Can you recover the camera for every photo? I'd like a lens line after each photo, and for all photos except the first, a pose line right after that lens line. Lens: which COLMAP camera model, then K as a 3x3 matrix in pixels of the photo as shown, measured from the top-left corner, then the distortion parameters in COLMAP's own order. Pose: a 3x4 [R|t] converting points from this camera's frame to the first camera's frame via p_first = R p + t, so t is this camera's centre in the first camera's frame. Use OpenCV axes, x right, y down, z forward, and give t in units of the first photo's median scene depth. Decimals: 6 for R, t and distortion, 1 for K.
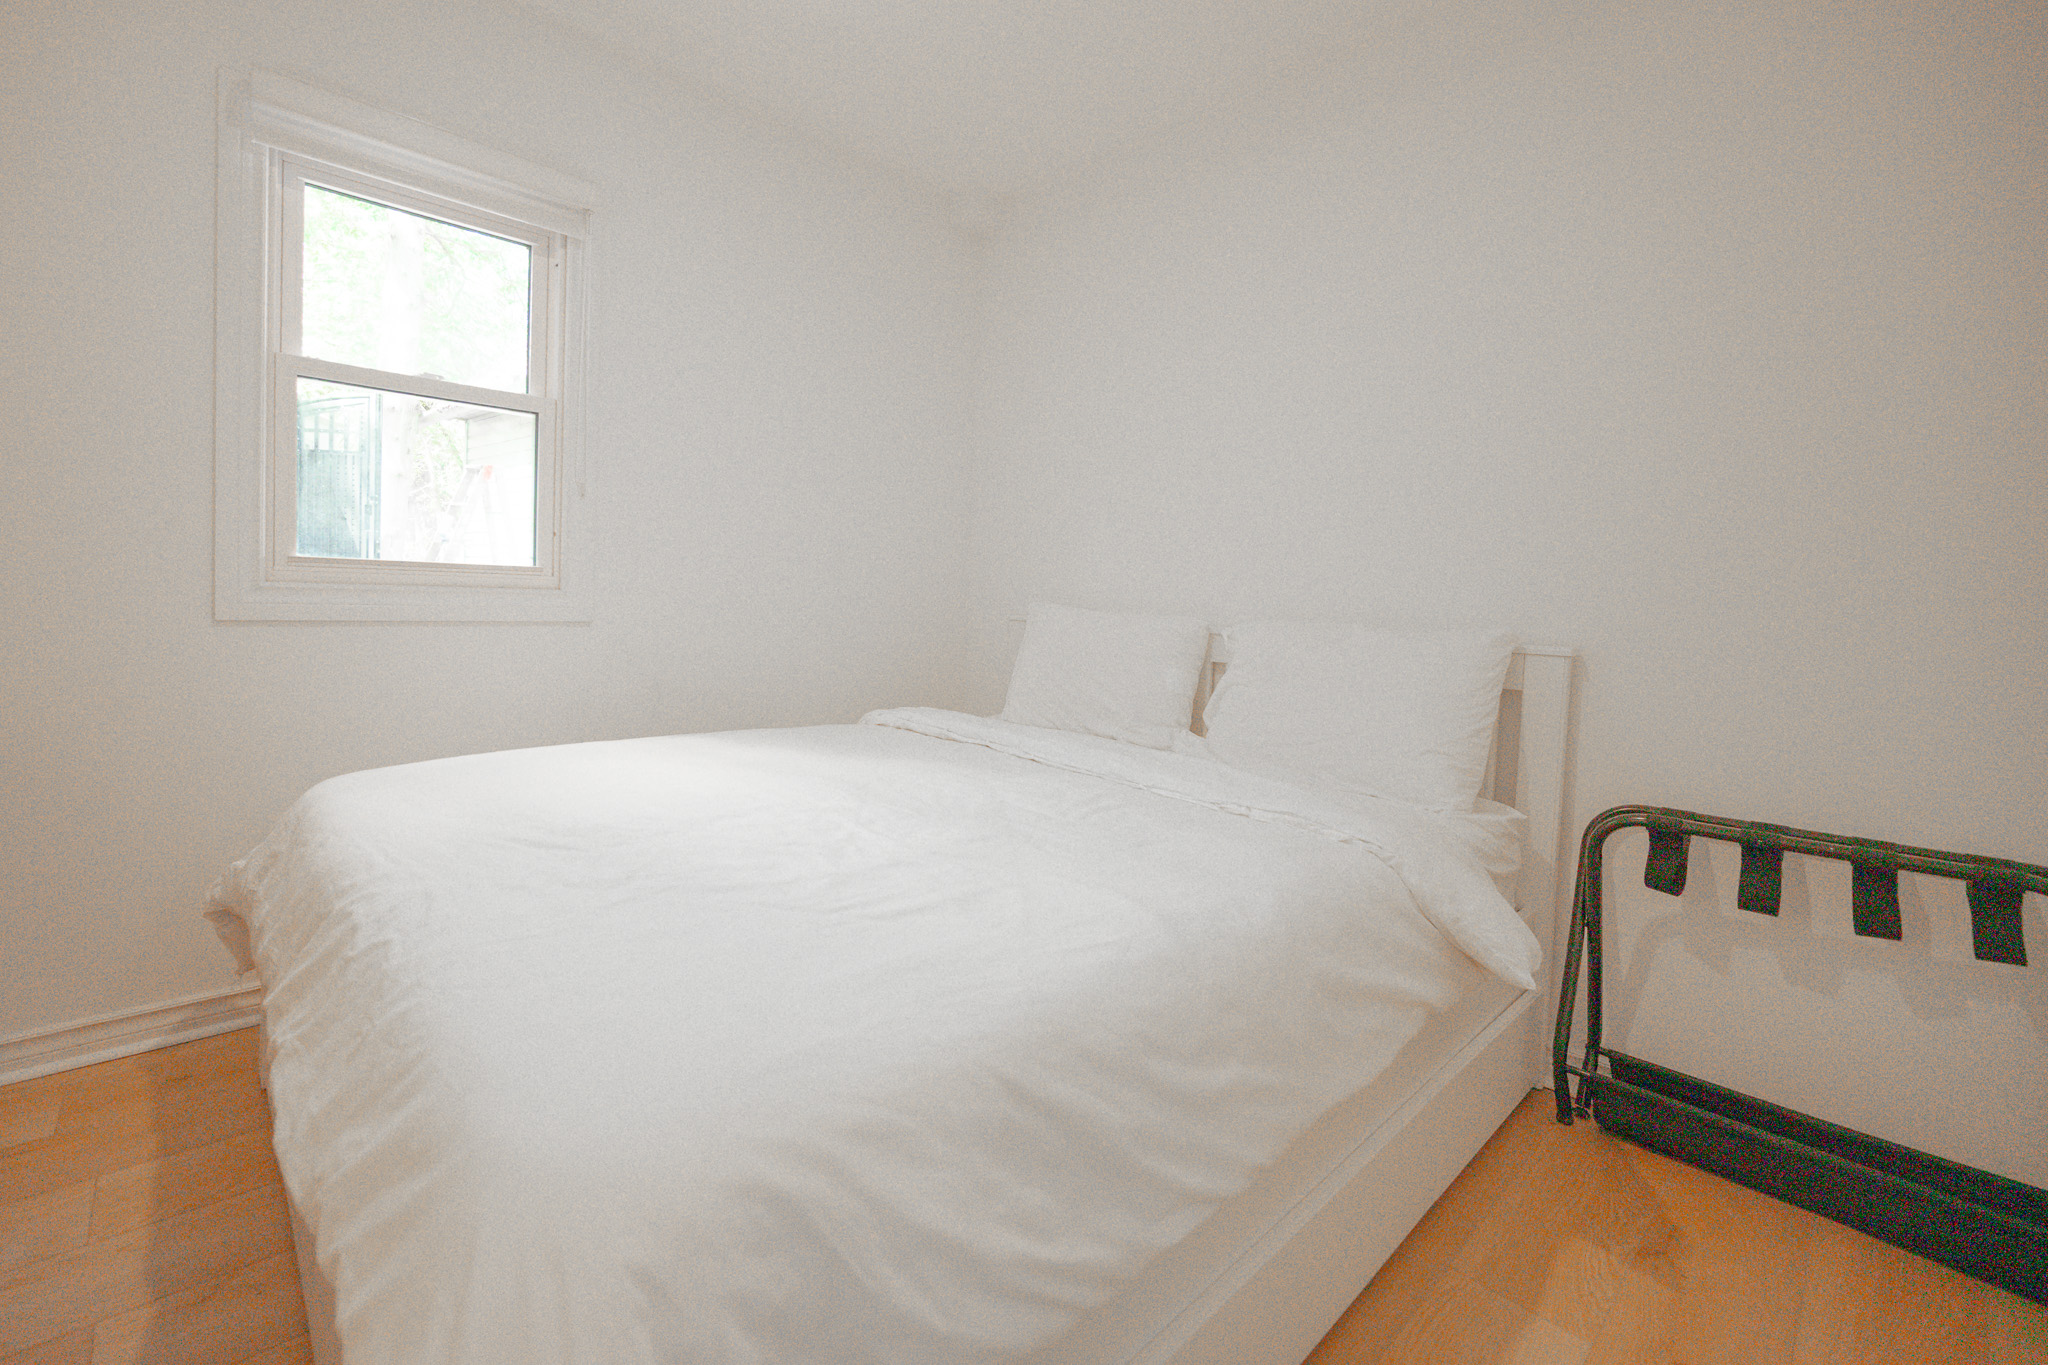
lens RADIAL K [[879.9, 0, 1016.2], [0, 879.9, 634.2], [0, 0, 1]] dist [-0.001902, -0.000241]
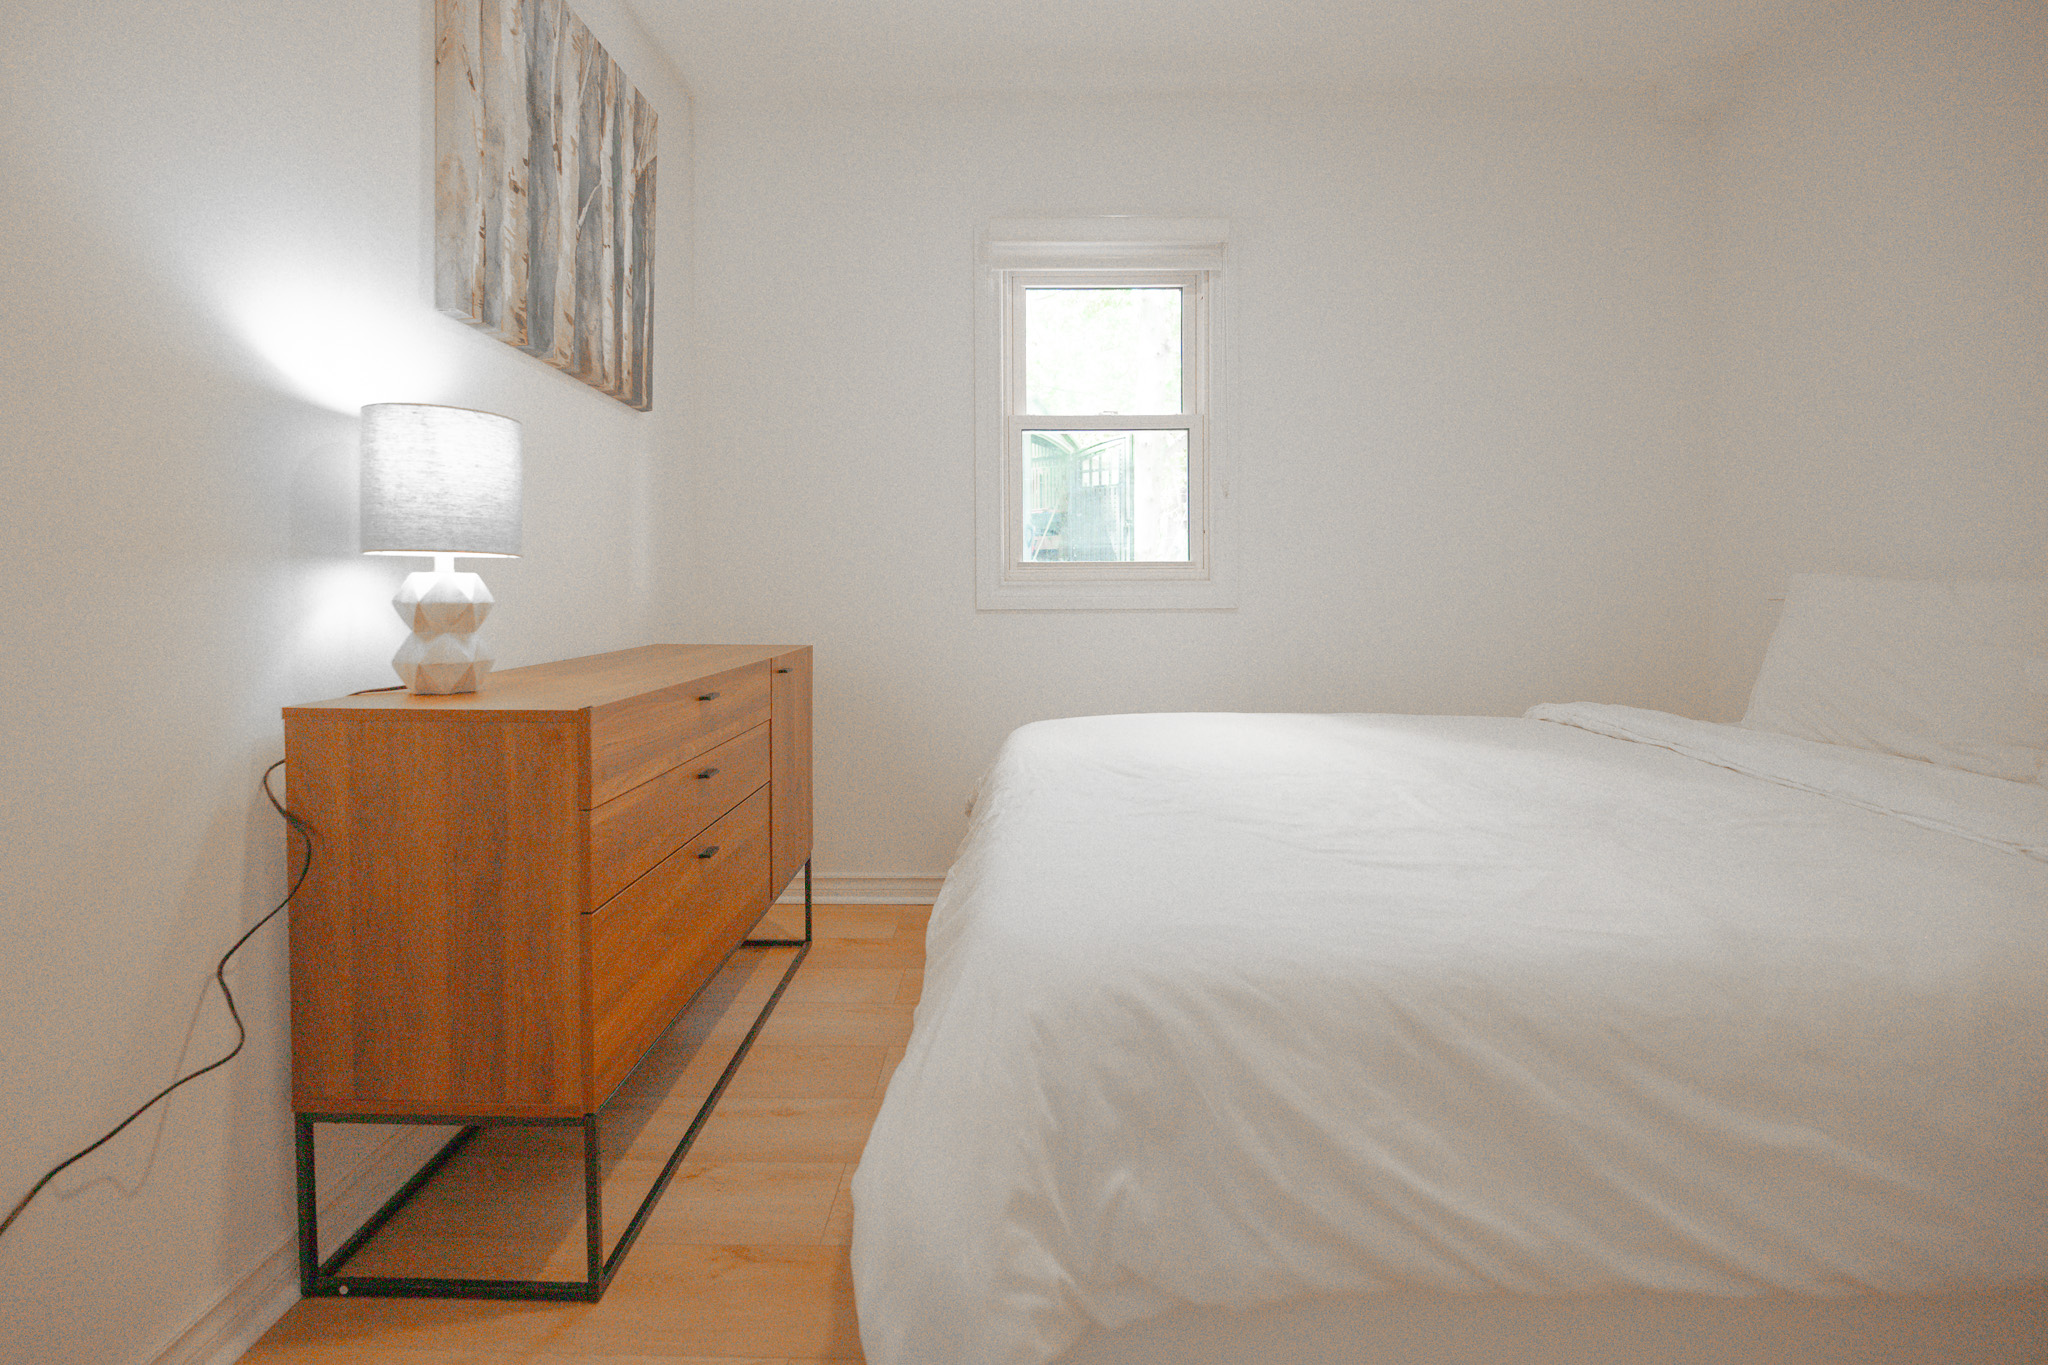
lens RADIAL K [[908.6, 0, 1023.5], [0, 908.6, 601.1], [0, 0, 1]] dist [-0.001448, -0.000217]
pose [[0.731947, -0.030628, -0.680673, 0.121529], [0.006341, 0.999252, -0.038145, 0.023133], [0.681332, 0.023604, 0.731593, -0.020862]]
